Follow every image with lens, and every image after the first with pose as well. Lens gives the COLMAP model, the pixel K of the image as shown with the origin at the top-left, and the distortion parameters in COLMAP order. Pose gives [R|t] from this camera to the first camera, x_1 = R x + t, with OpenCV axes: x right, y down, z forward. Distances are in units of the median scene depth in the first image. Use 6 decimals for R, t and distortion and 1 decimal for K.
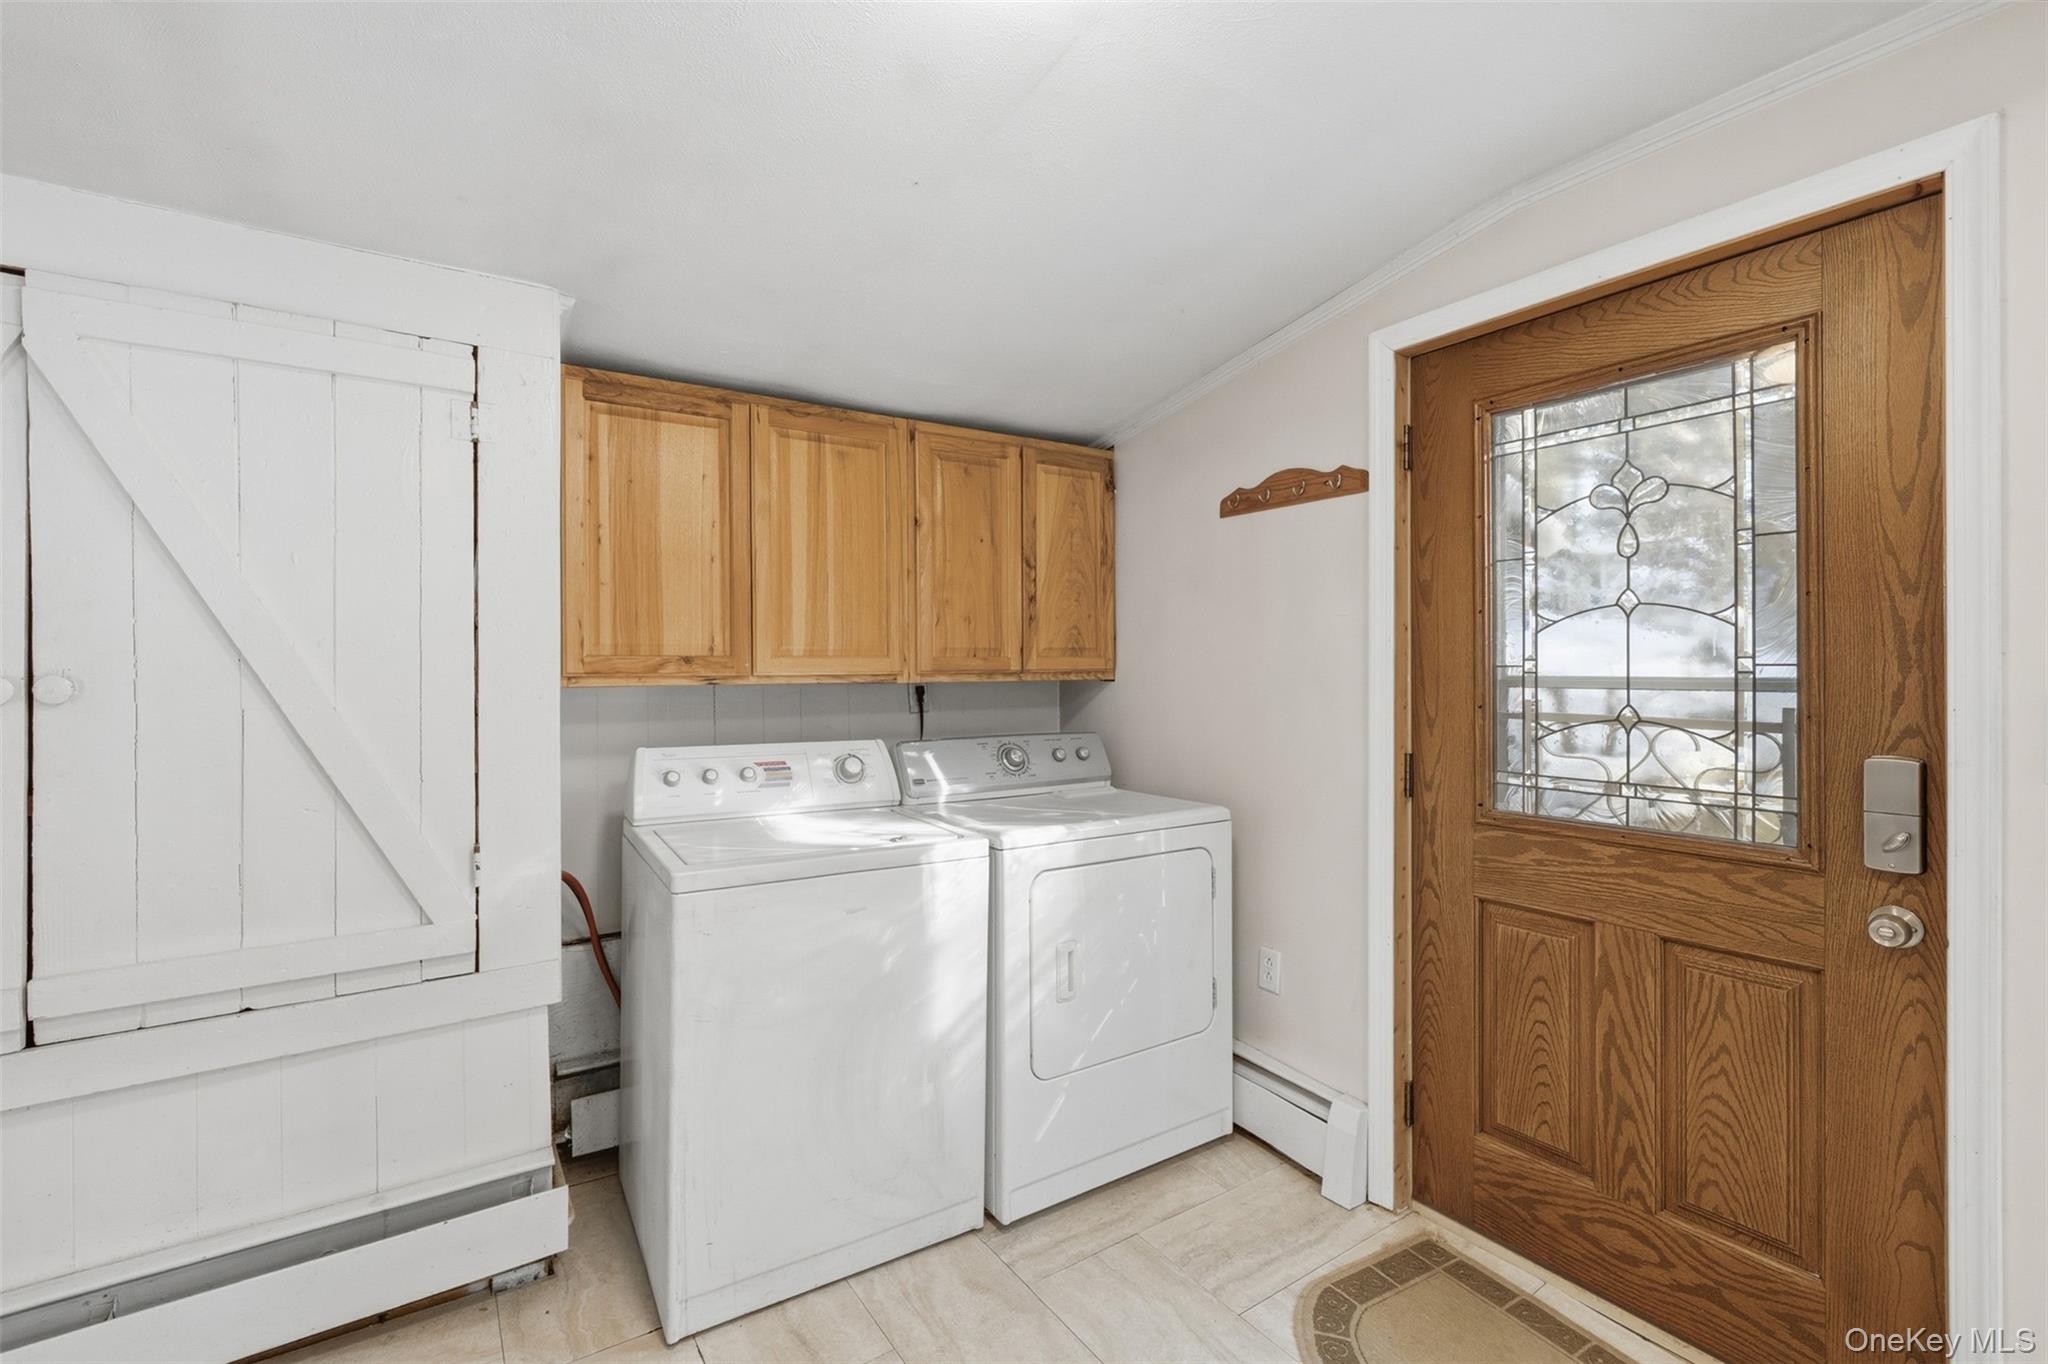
lens RADIAL K [[891.9, 0, 1020.5], [0, 891.9, 667.4], [0, 0, 1]] dist [-0.000073, -0.000038]
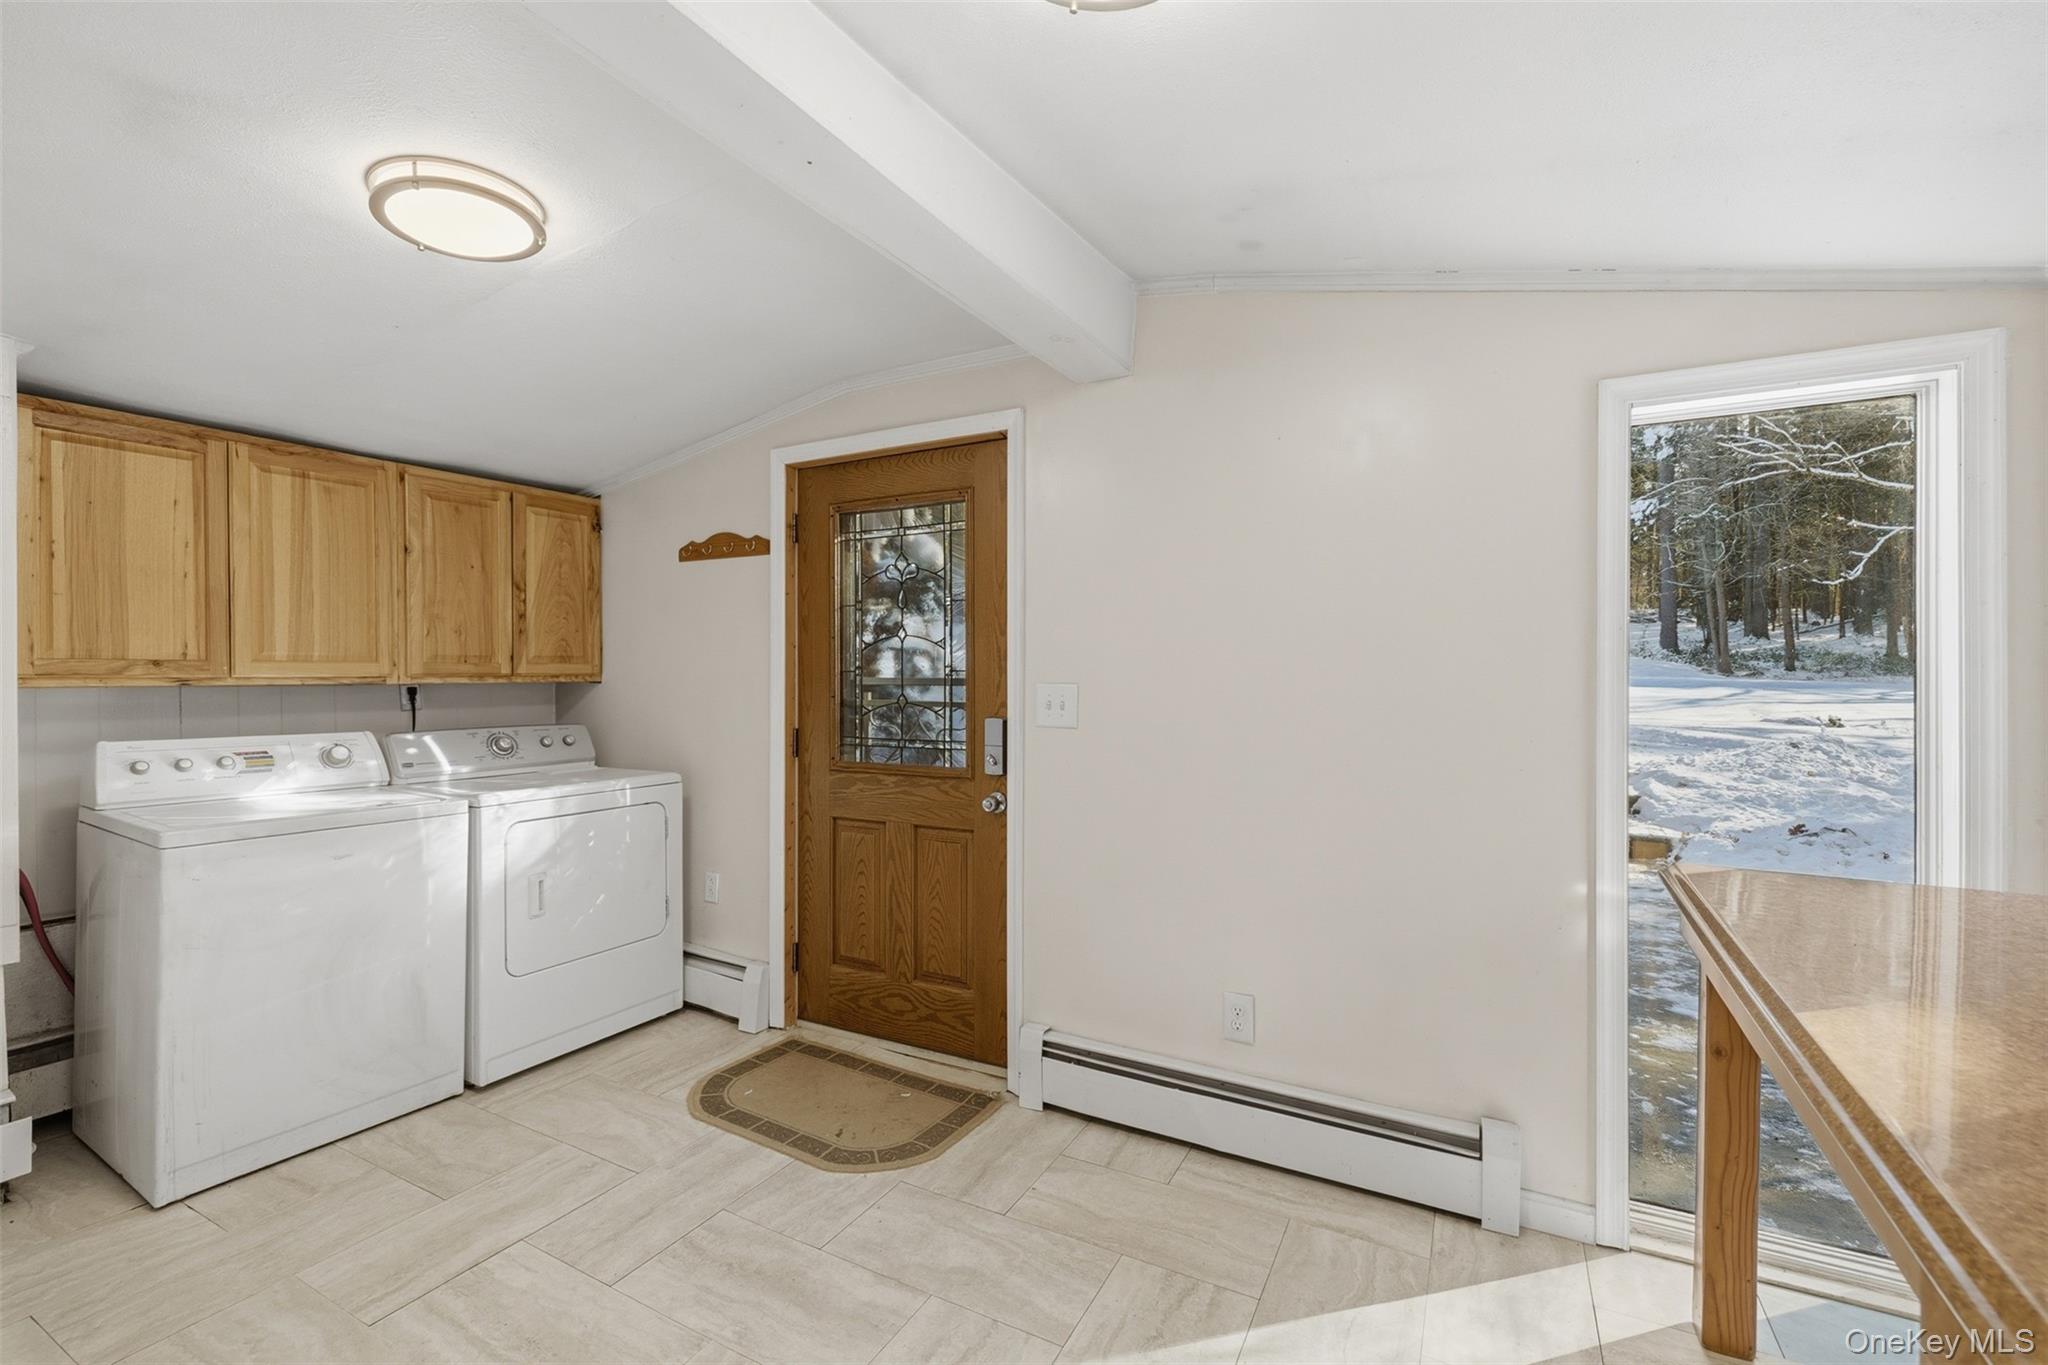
lens RADIAL K [[876.1, 0, 1031.2], [0, 876.1, 677.3], [0, 0, 1]] dist [-0.000350, 0.000174]
pose [[0.886544, 0.000268, 0.462643, 0.098861], [-0.001522, 0.999996, 0.002336, 0.005222], [-0.462641, -0.002775, 0.886541, -0.514258]]
